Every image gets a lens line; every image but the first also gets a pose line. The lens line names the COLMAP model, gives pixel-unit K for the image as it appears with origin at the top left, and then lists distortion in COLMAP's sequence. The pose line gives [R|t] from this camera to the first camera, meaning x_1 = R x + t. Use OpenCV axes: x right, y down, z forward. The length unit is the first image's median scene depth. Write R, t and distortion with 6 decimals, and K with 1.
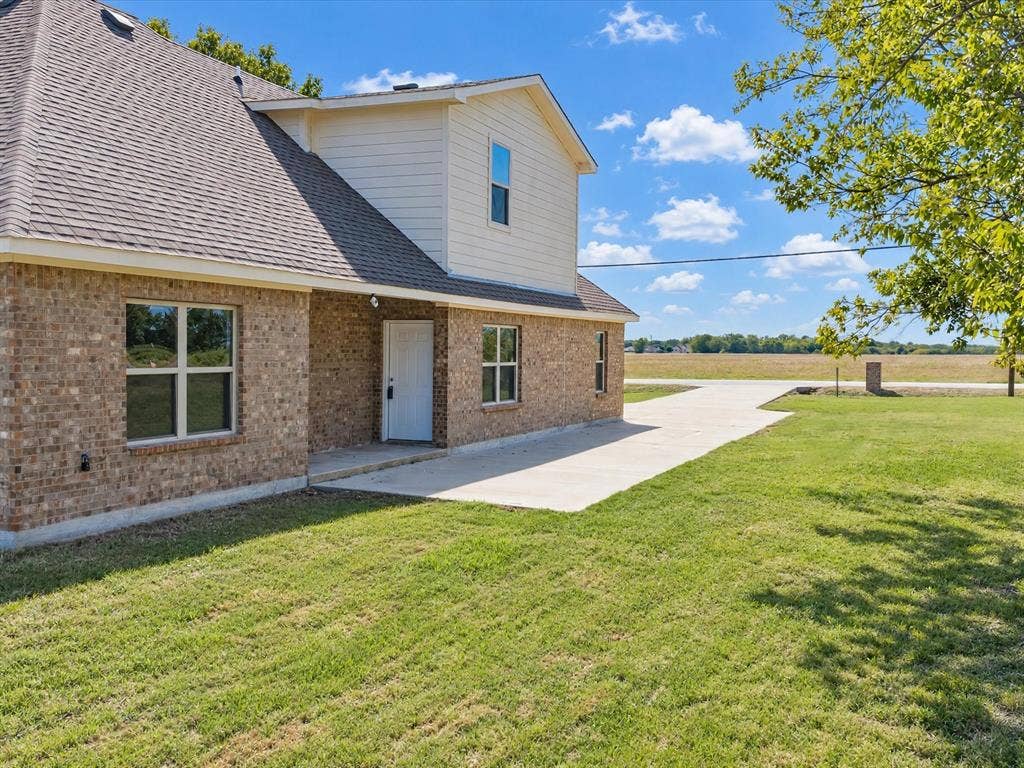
lens RADIAL K [[956.0, 0, 500.8], [0, 956.0, 392.1], [0, 0, 1]] dist [0.030036, 0.000000]
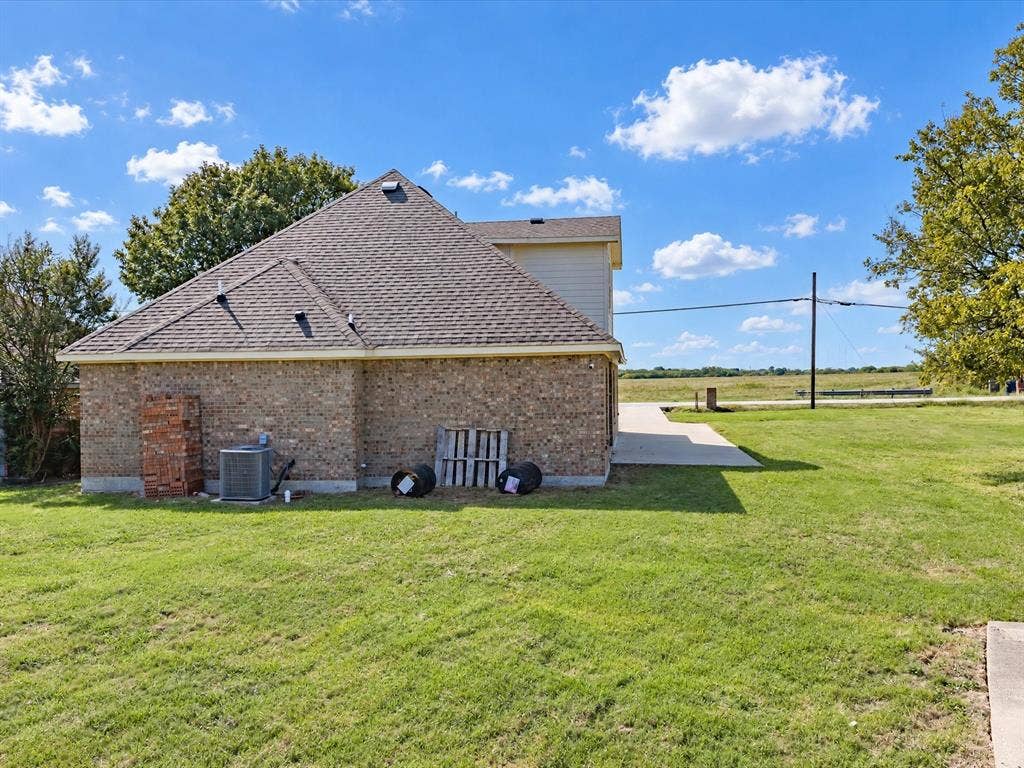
lens RADIAL K [[956.0, 0, 515.9], [0, 956.0, 382.3], [0, 0, 1]] dist [0.030036, 0.000000]
pose [[0.958798, -0.026014, 0.282895, -0.682937], [0.037856, 0.998617, -0.036474, 0.001565], [-0.281555, 0.045681, 0.958457, -0.542416]]
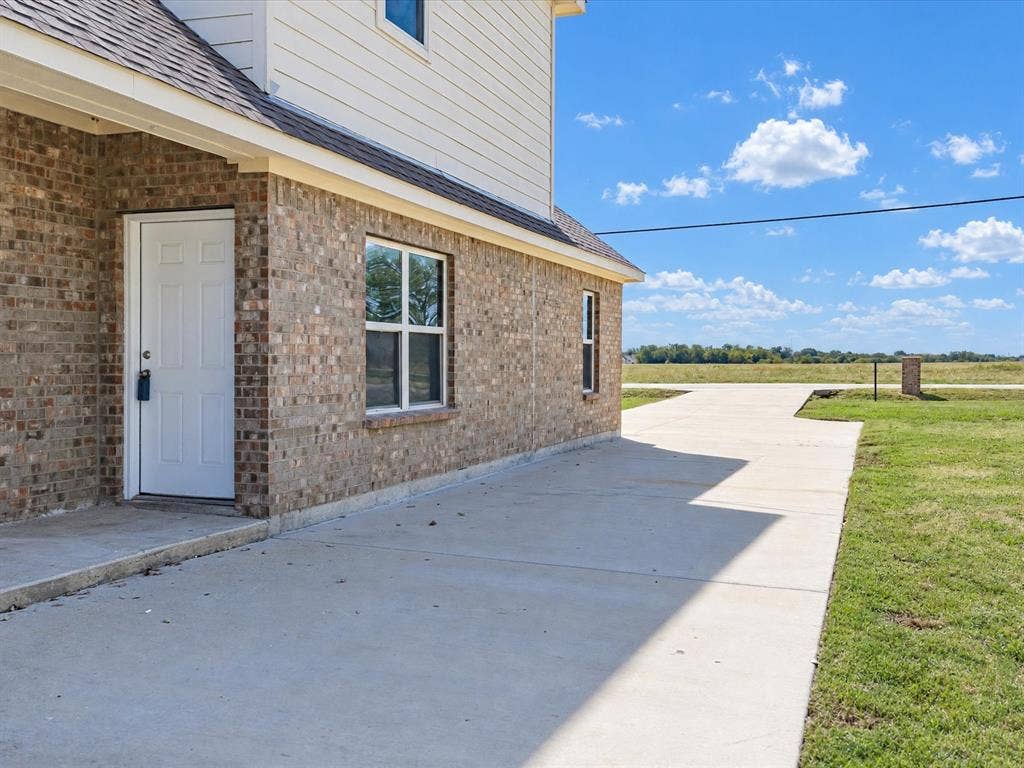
lens RADIAL K [[956.0, 0, 509.2], [0, 956.0, 380.2], [0, 0, 1]] dist [0.030036, 0.000000]
pose [[0.997755, -0.007538, 0.066545, 0.019258], [0.009236, 0.999639, -0.025237, 0.010679], [-0.066330, 0.025795, 0.997464, 0.565450]]
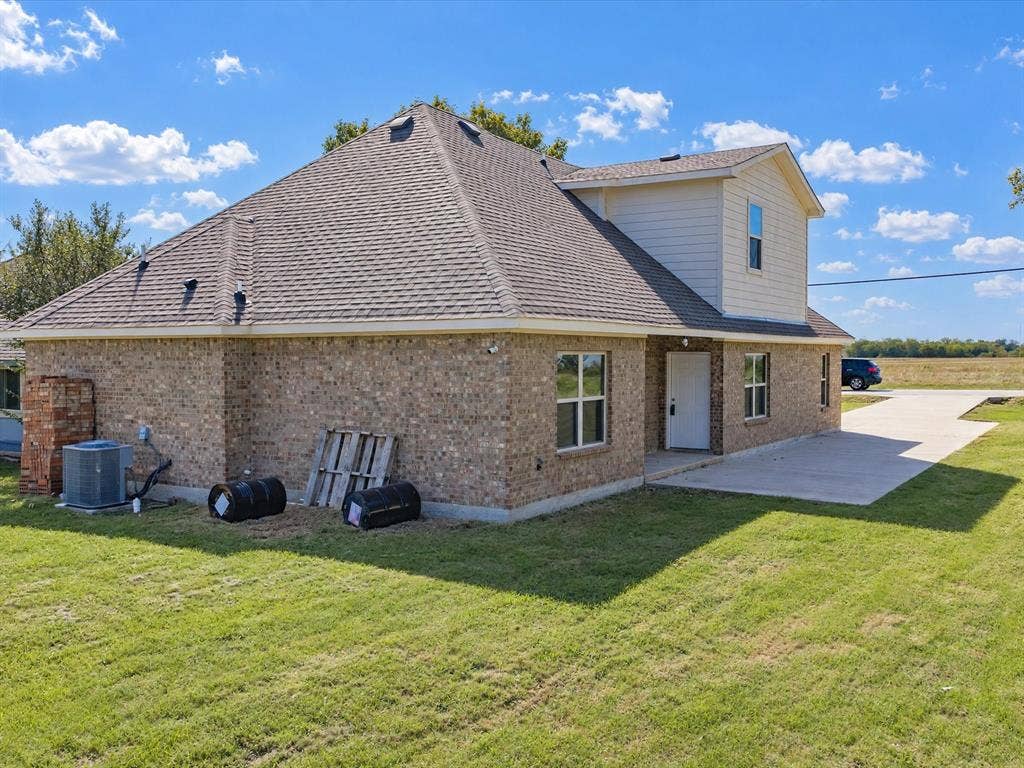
lens RADIAL K [[956.0, 0, 521.6], [0, 956.0, 388.4], [0, 0, 1]] dist [0.030036, 0.000000]
pose [[0.991947, -0.008605, -0.126362, -0.153430], [0.007150, 0.999903, -0.011965, -0.014397], [0.126452, 0.010965, 0.991912, -0.256108]]
